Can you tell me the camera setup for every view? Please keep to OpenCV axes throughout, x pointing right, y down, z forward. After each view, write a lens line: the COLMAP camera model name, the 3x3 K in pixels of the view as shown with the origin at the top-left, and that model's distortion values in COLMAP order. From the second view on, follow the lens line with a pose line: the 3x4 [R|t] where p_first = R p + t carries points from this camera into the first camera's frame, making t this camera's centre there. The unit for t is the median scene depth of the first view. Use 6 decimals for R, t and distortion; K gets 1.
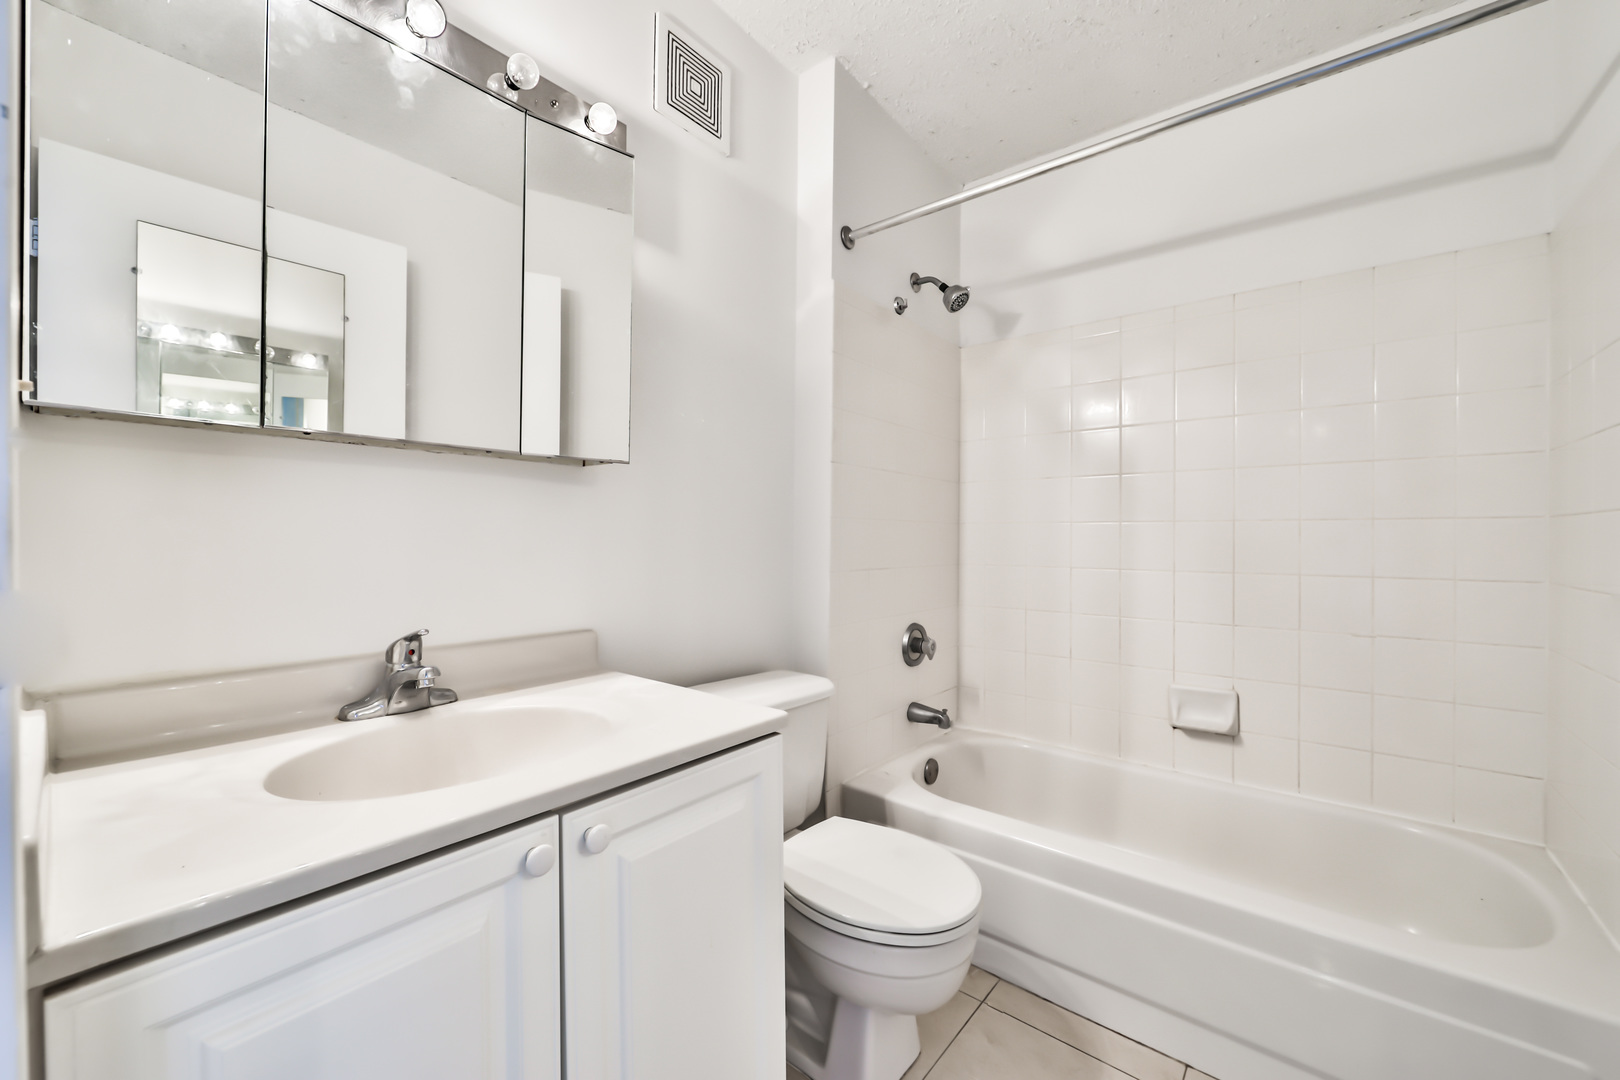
lens RADIAL K [[639.3, 0, 804.8], [0, 639.3, 540.0], [0, 0, 1]] dist [-0.009899, 0.000683]
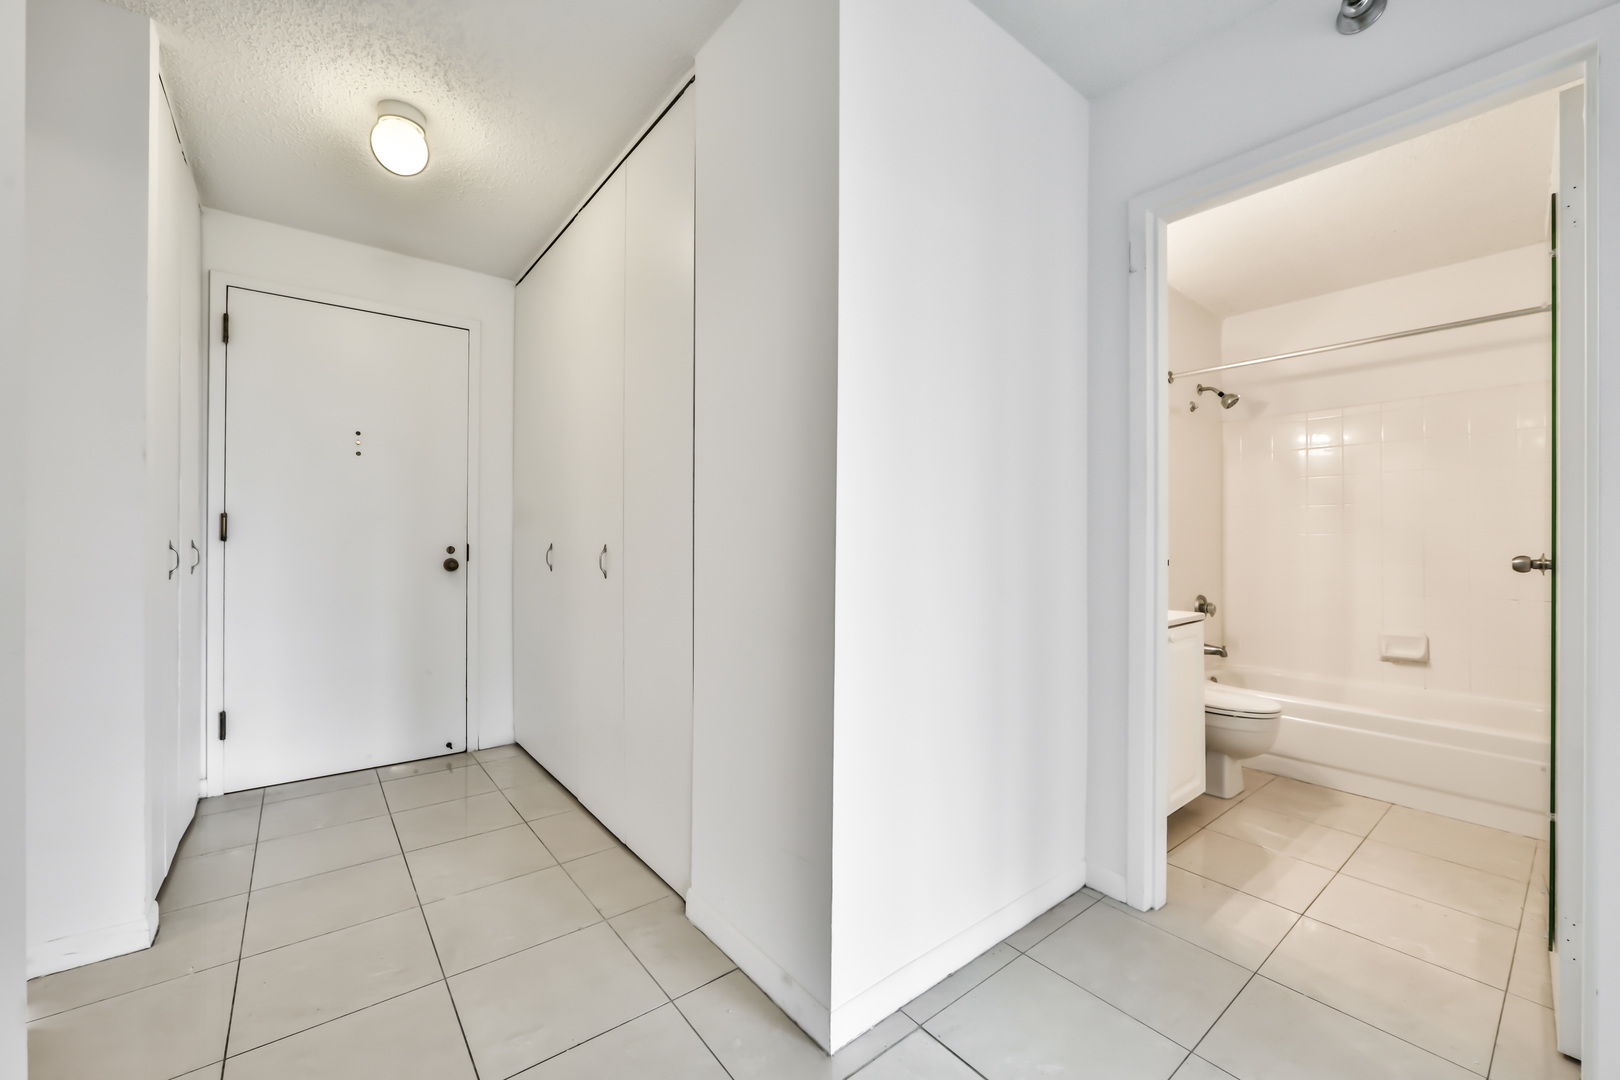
lens RADIAL K [[639.3, 0, 804.8], [0, 639.3, 540.0], [0, 0, 1]] dist [-0.009899, 0.000683]
pose [[0.977129, -0.004658, -0.212597, -0.499446], [0.002840, 0.999957, -0.008855, -0.001010], [0.212629, 0.008049, 0.977100, -0.867141]]
